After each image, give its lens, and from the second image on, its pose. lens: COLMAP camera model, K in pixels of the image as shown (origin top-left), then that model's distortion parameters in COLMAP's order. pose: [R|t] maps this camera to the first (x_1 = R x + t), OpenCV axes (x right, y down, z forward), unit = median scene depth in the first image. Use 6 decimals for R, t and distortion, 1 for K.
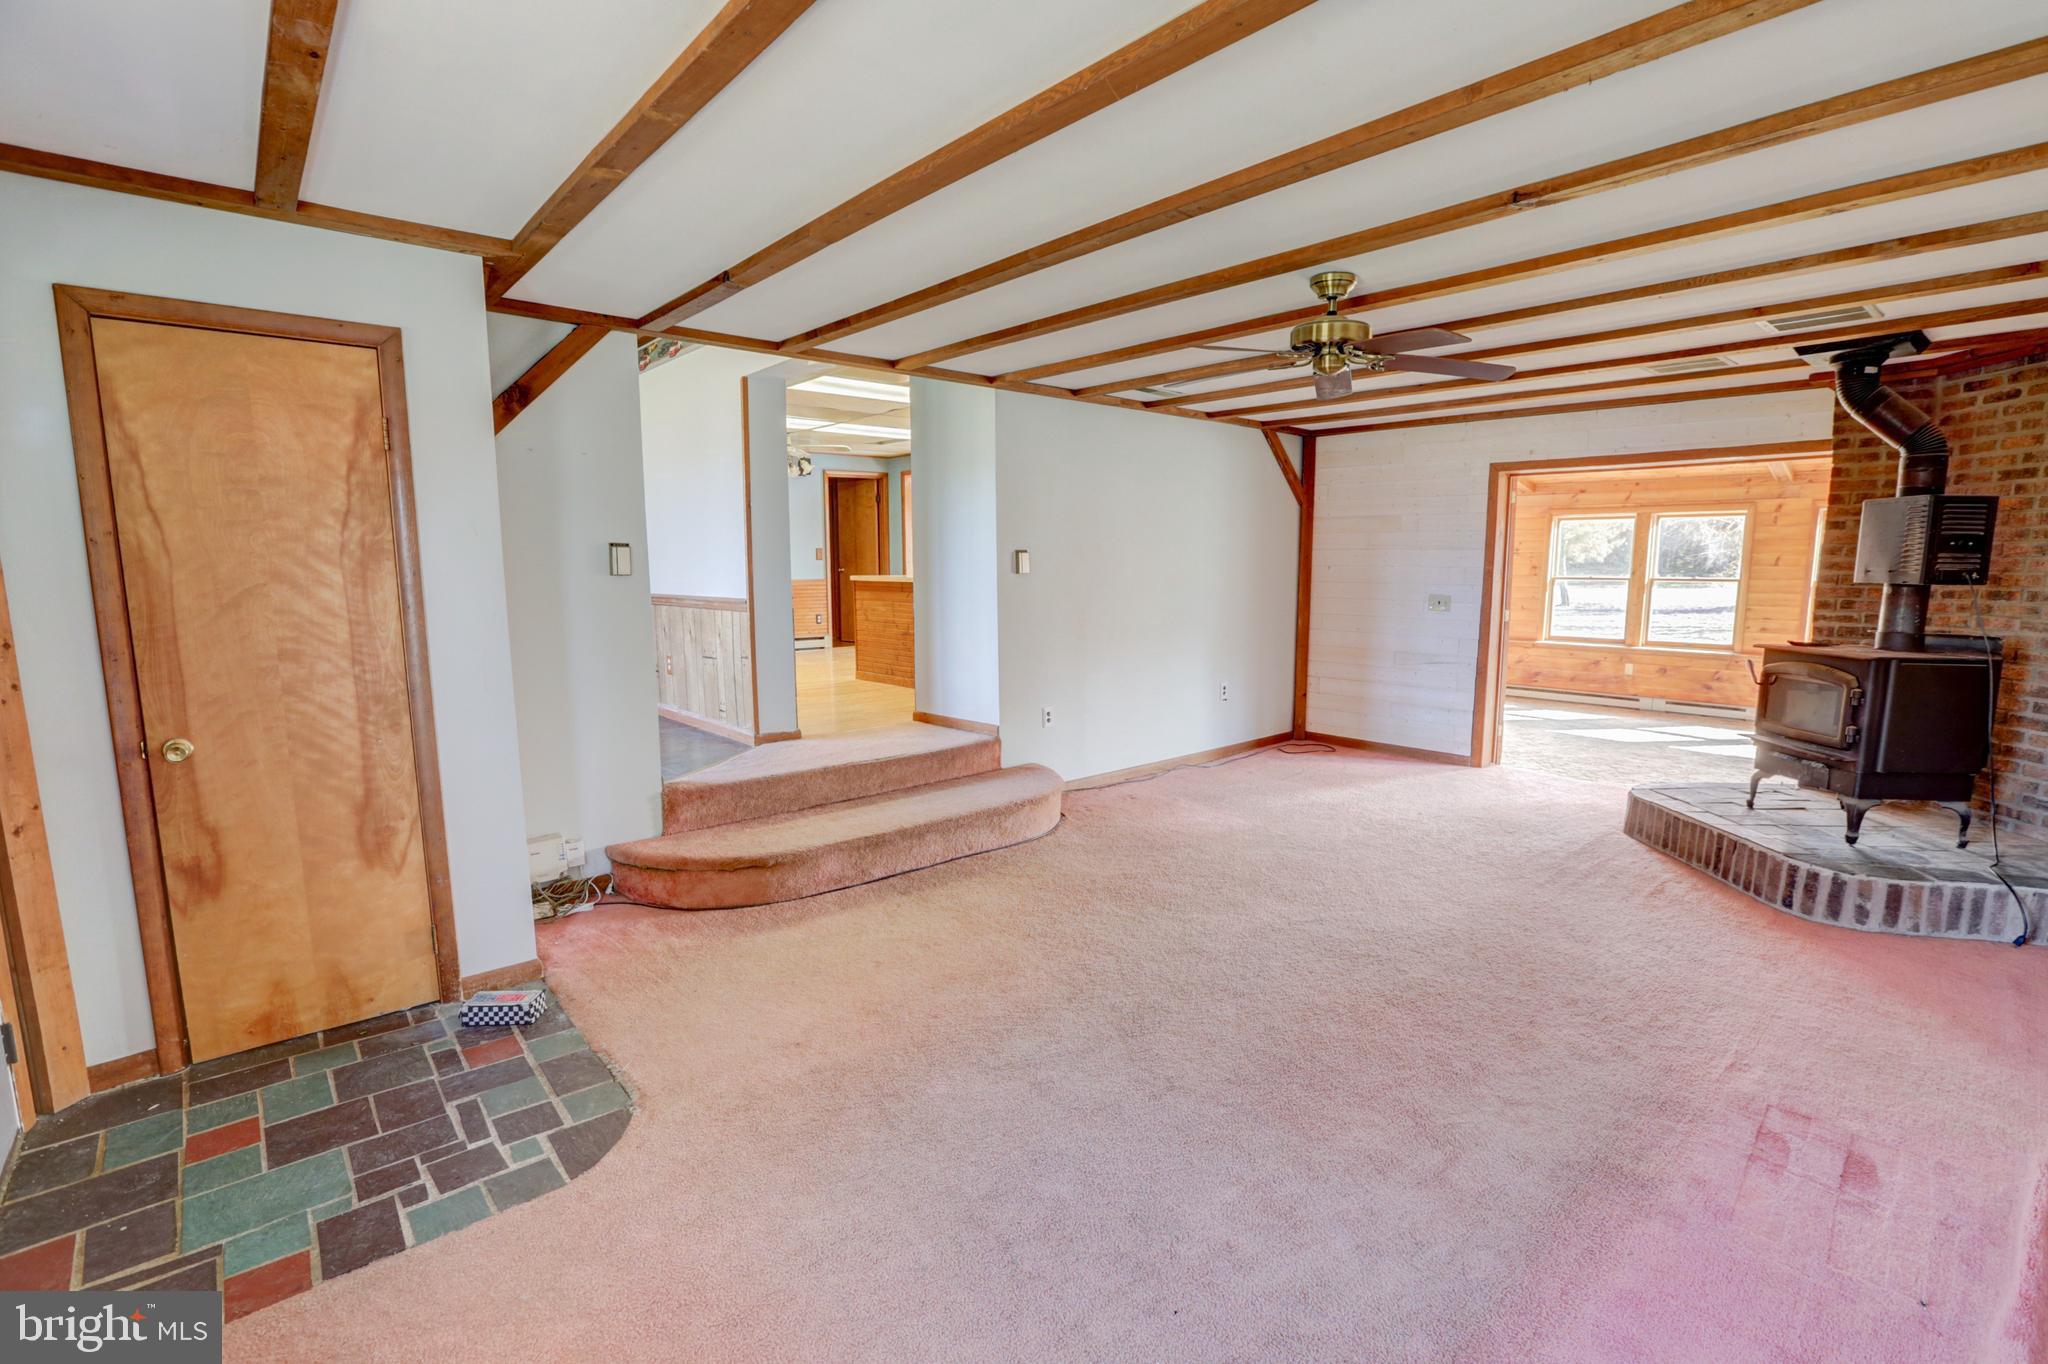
lens RADIAL K [[935.2, 0, 1028.8], [0, 935.2, 692.4], [0, 0, 1]] dist [-0.060895, 0.026110]
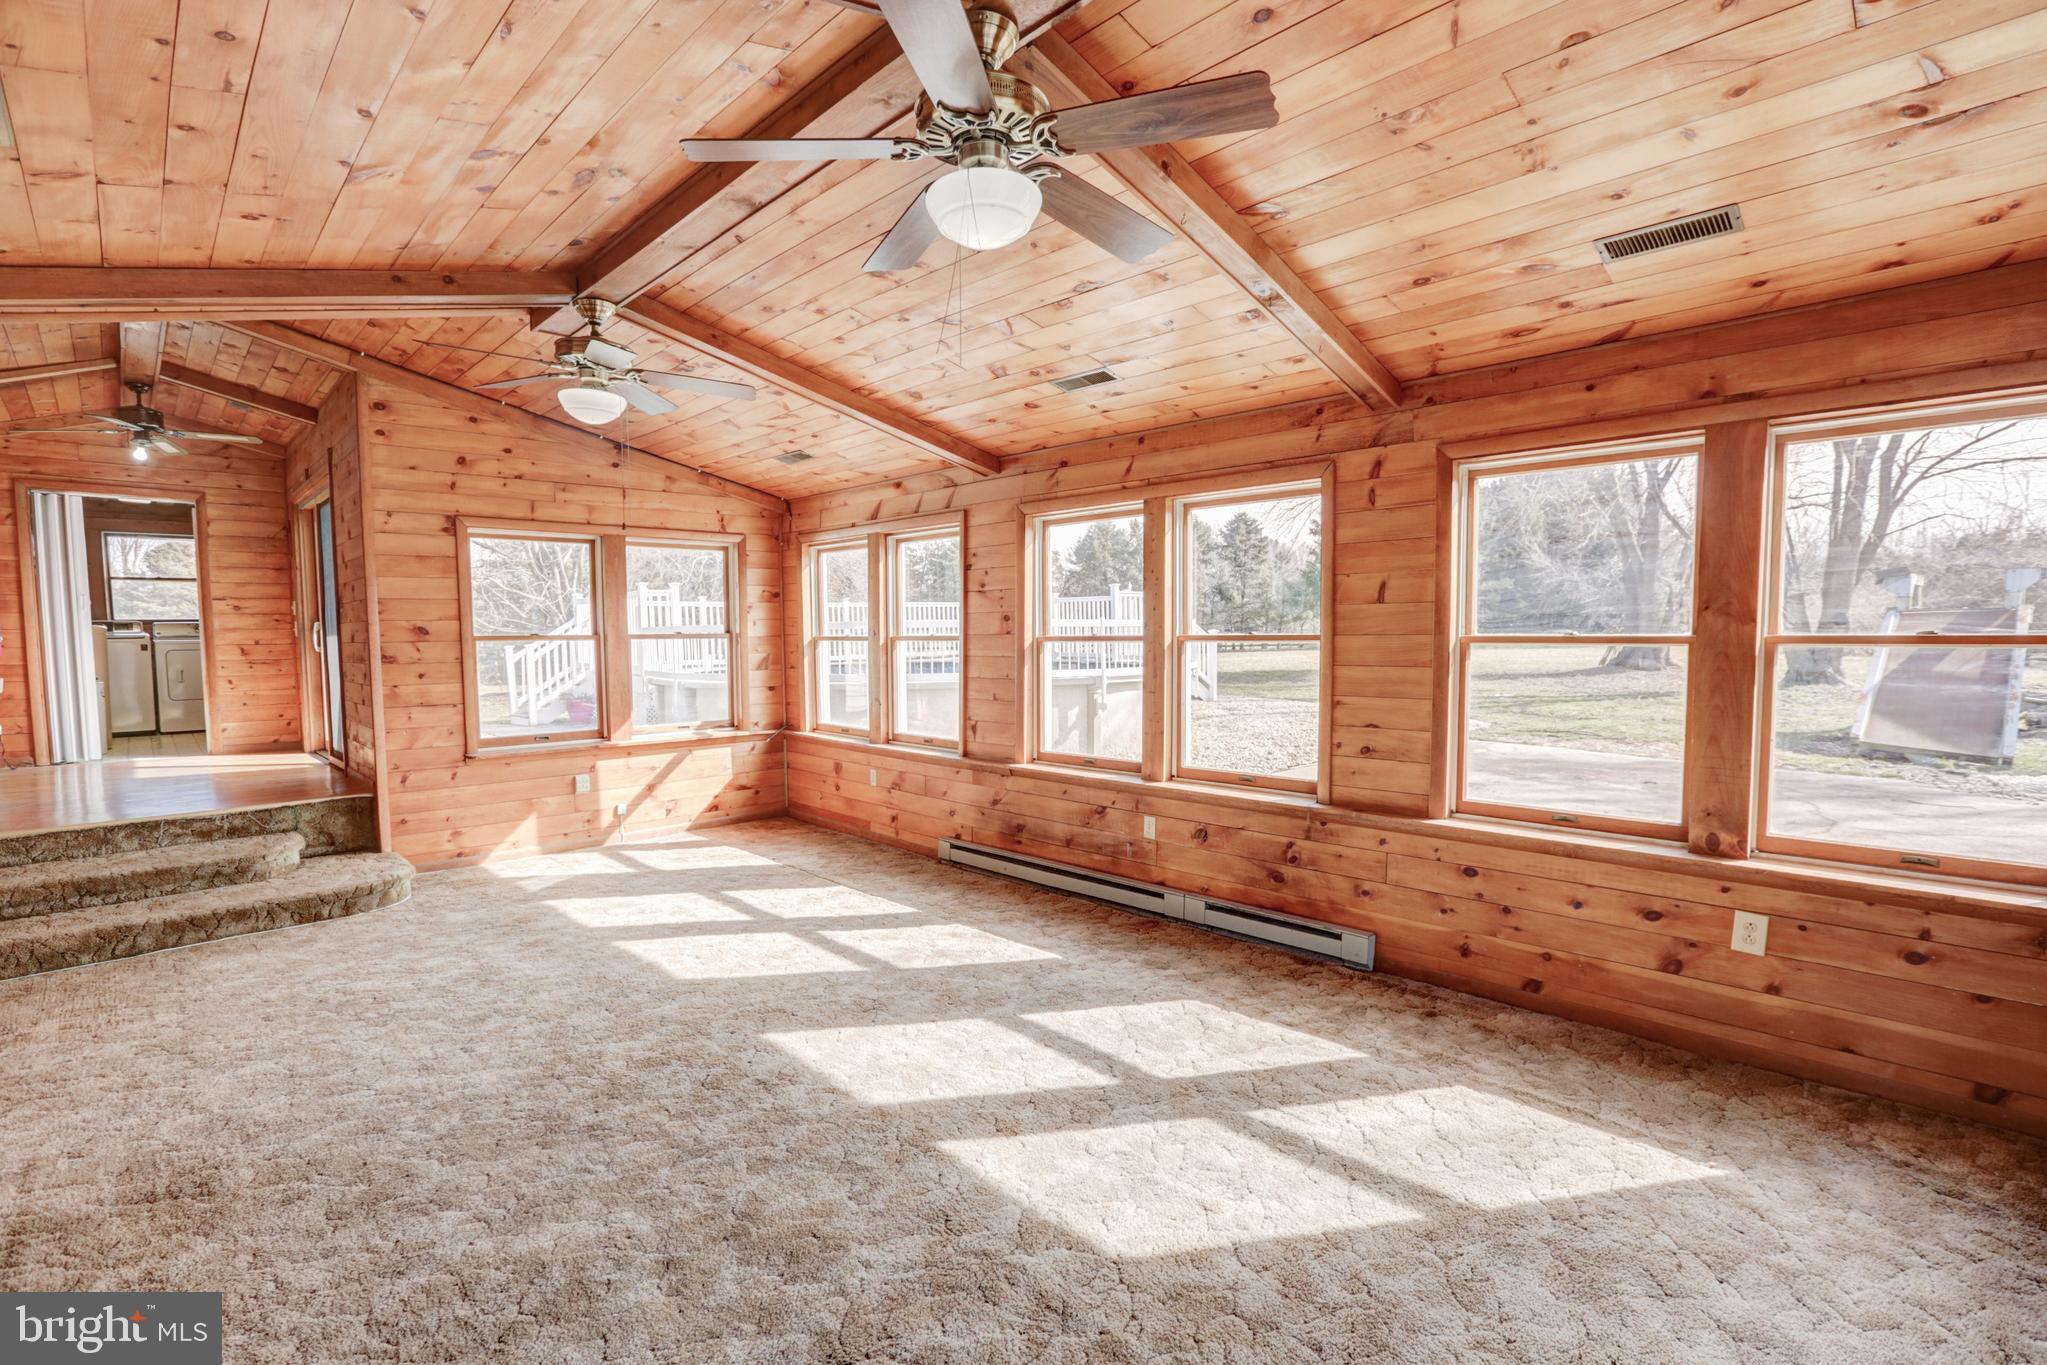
lens RADIAL K [[934.7, 0, 1028.3], [0, 934.7, 692.9], [0, 0, 1]] dist [-0.060895, 0.026110]
pose [[0.998775, -0.012768, 0.047802, 1.059101], [0.016081, 0.997448, -0.069563, -0.115892], [-0.046792, 0.070246, 0.996432, 0.960015]]
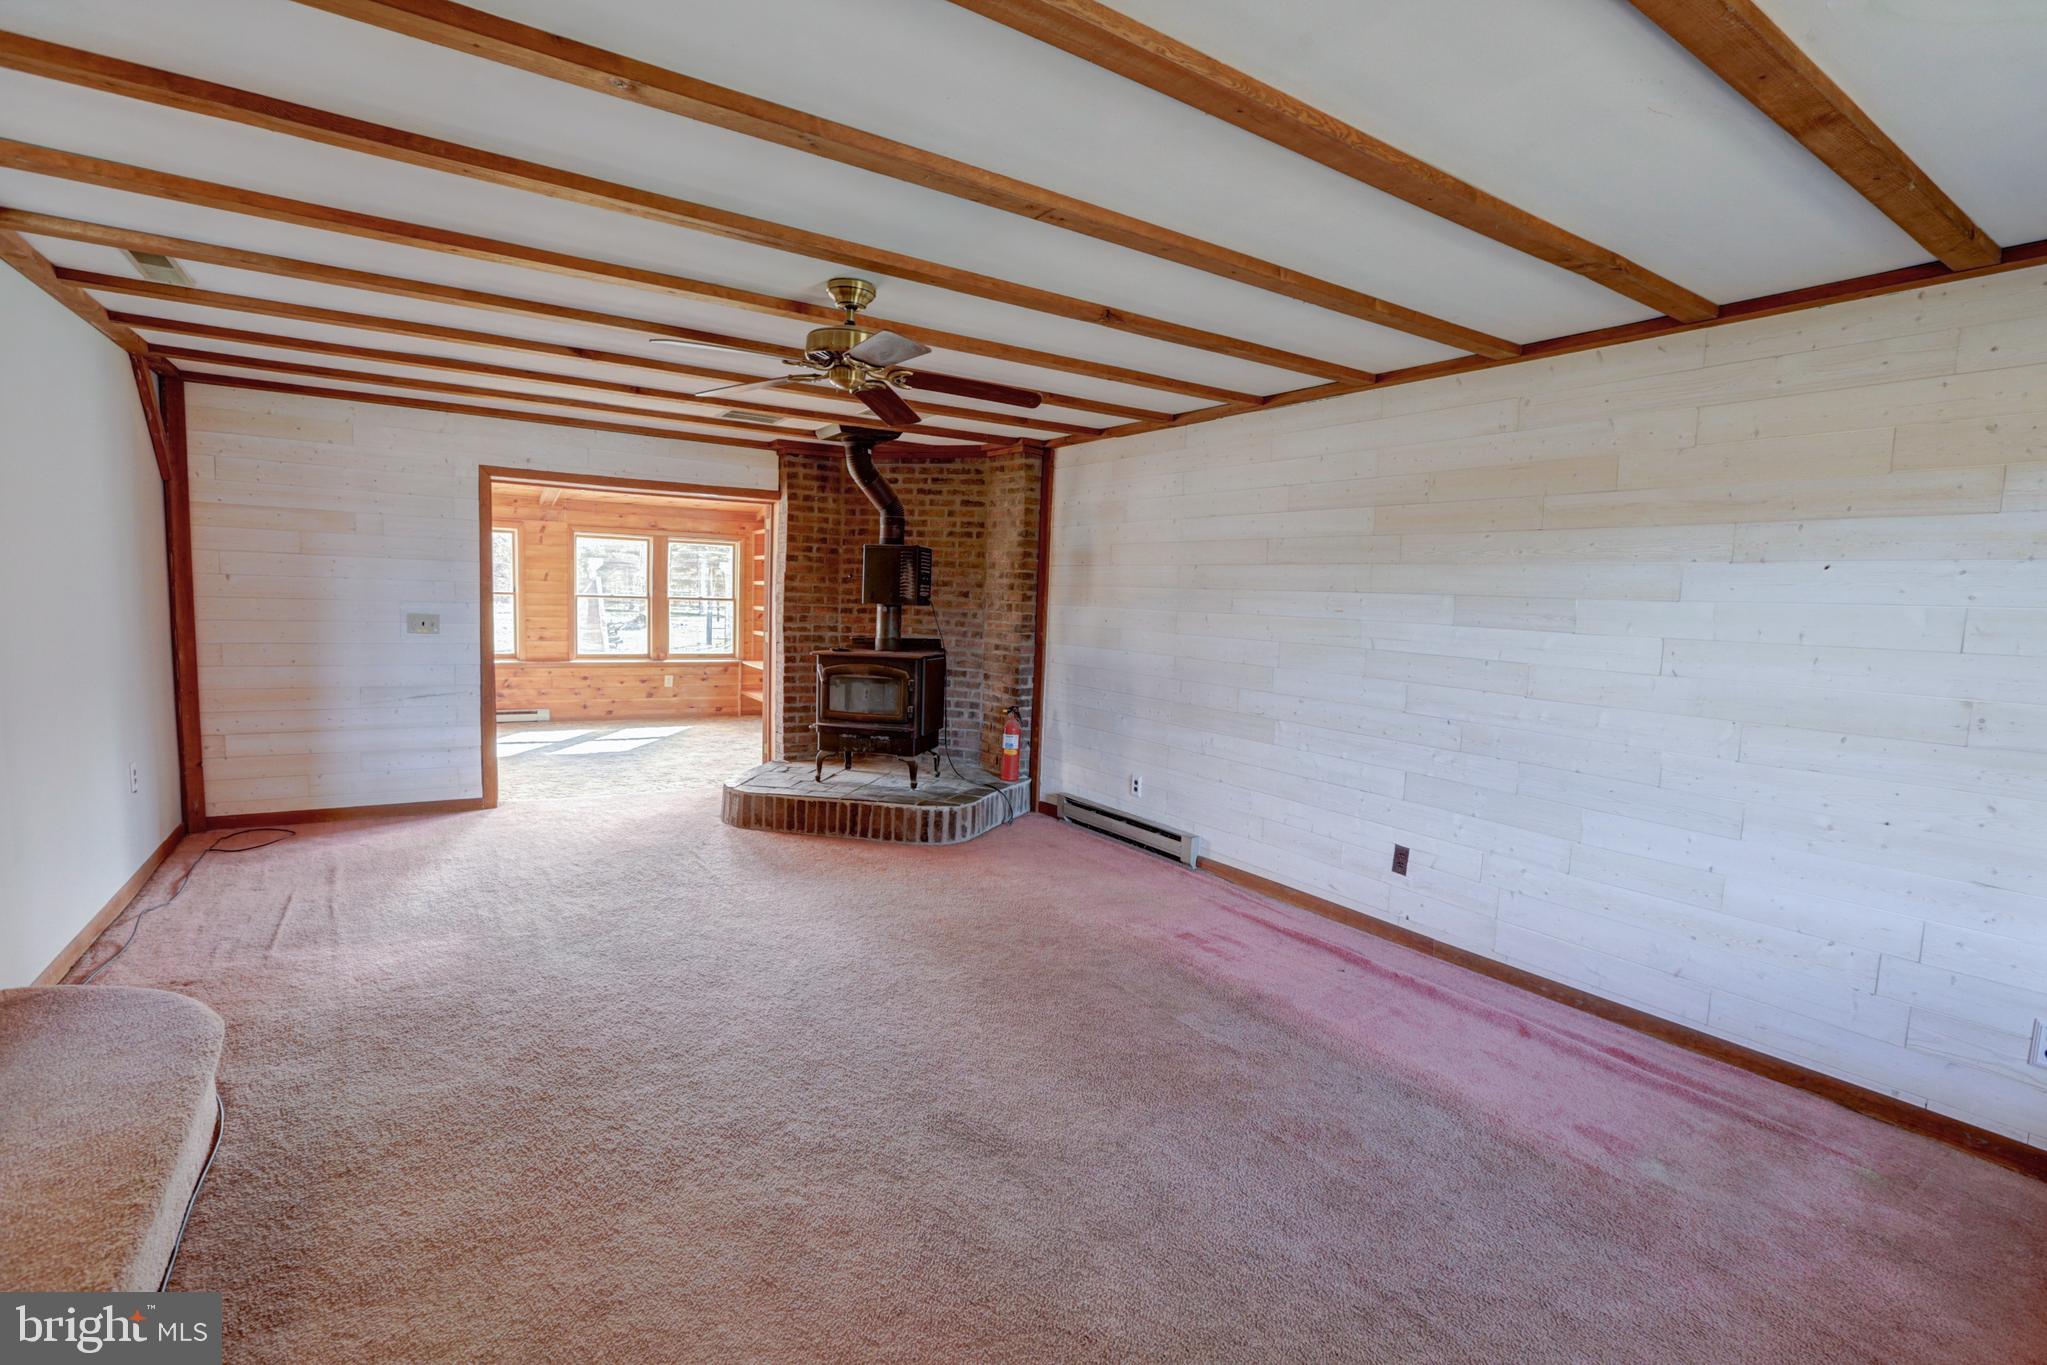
lens RADIAL K [[934.7, 0, 1028.3], [0, 934.7, 692.9], [0, 0, 1]] dist [-0.060895, 0.026110]
pose [[0.153662, -0.094361, 0.983608, -0.347520], [0.098837, 0.991905, 0.079717, -0.057280], [-0.983168, 0.084968, 0.161745, 0.410219]]
